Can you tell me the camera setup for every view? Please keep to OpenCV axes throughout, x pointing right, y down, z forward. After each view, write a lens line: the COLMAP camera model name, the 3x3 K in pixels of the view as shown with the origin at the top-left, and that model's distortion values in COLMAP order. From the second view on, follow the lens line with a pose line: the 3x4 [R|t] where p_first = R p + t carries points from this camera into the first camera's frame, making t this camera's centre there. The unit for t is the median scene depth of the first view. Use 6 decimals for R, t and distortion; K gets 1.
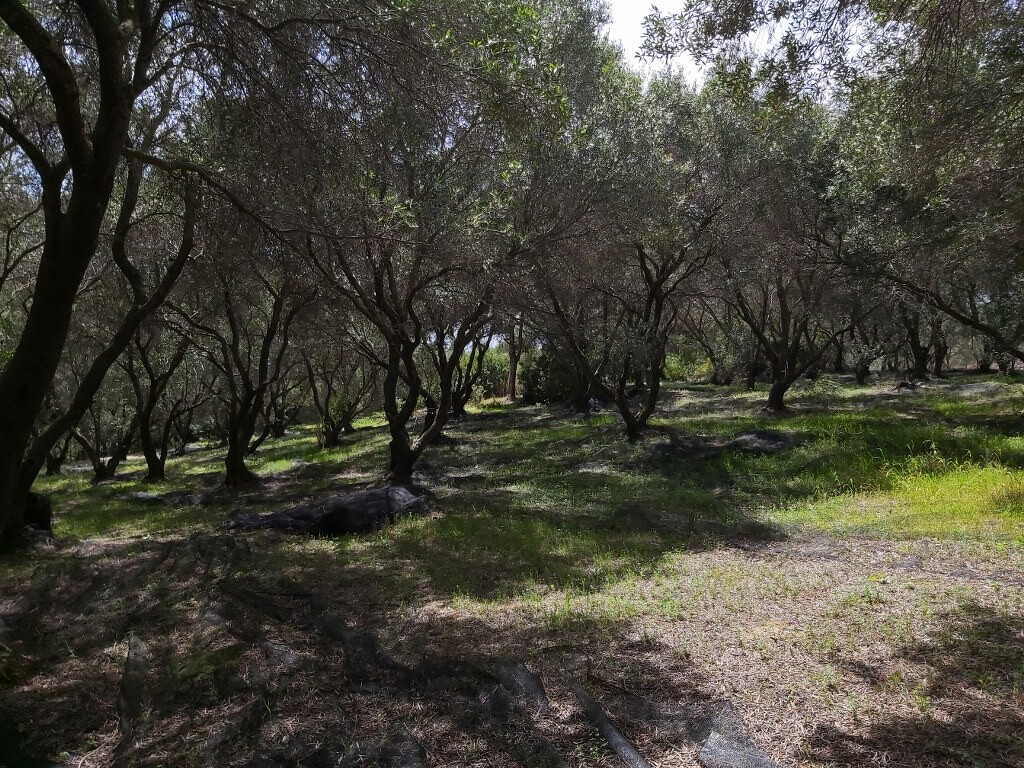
lens RADIAL K [[766.4, 0, 514.3], [0, 766.4, 373.8], [0, 0, 1]] dist [0.034646, -0.093293]
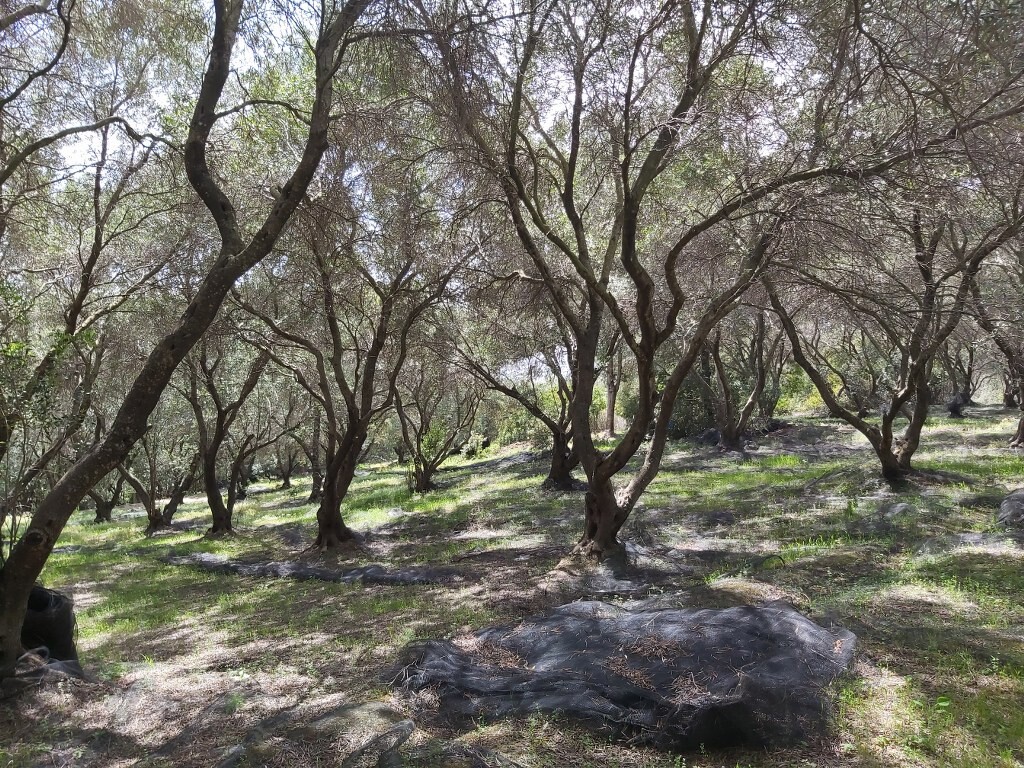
lens RADIAL K [[766.4, 0, 514.3], [0, 766.4, 373.8], [0, 0, 1]] dist [0.034646, -0.093293]
pose [[0.998234, -0.007091, -0.058979, -0.162344], [0.004128, 0.998730, -0.050221, 0.017244], [0.059260, 0.049889, 0.996995, 0.297843]]
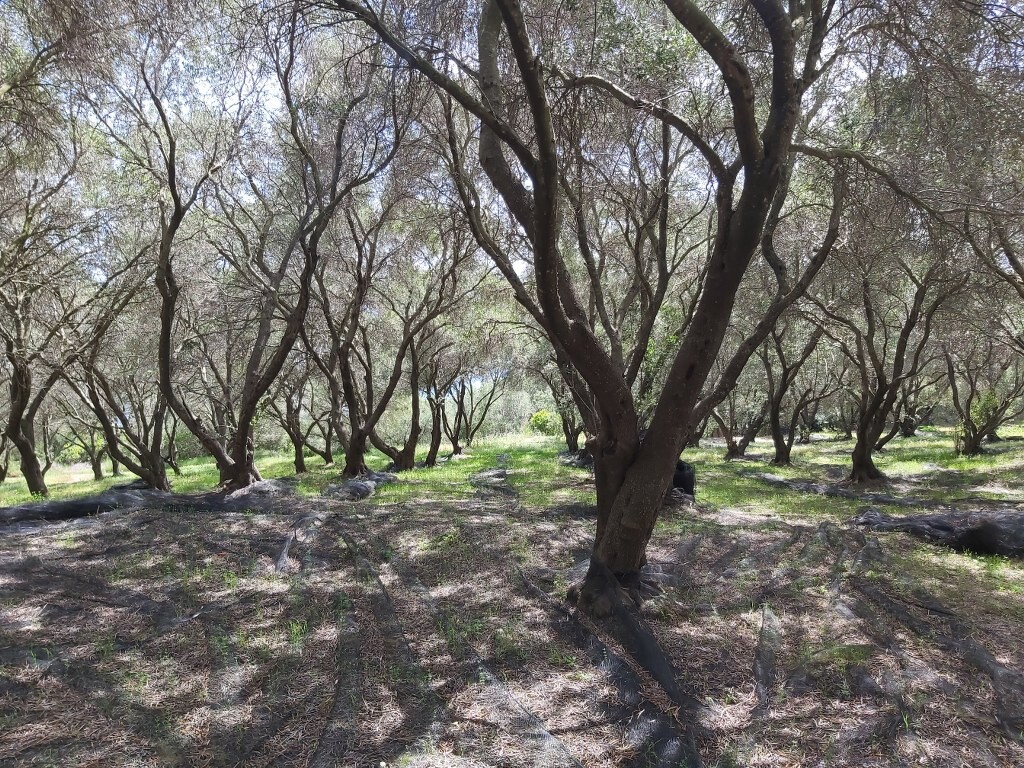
lens RADIAL K [[769.4, 0, 513.0], [0, 769.4, 371.4], [0, 0, 1]] dist [0.001896, -0.057305]
pose [[0.713162, 0.056236, -0.698740, -0.008820], [-0.050332, 0.998312, 0.028976, 0.001228], [0.699190, 0.014505, 0.714788, -0.001183]]
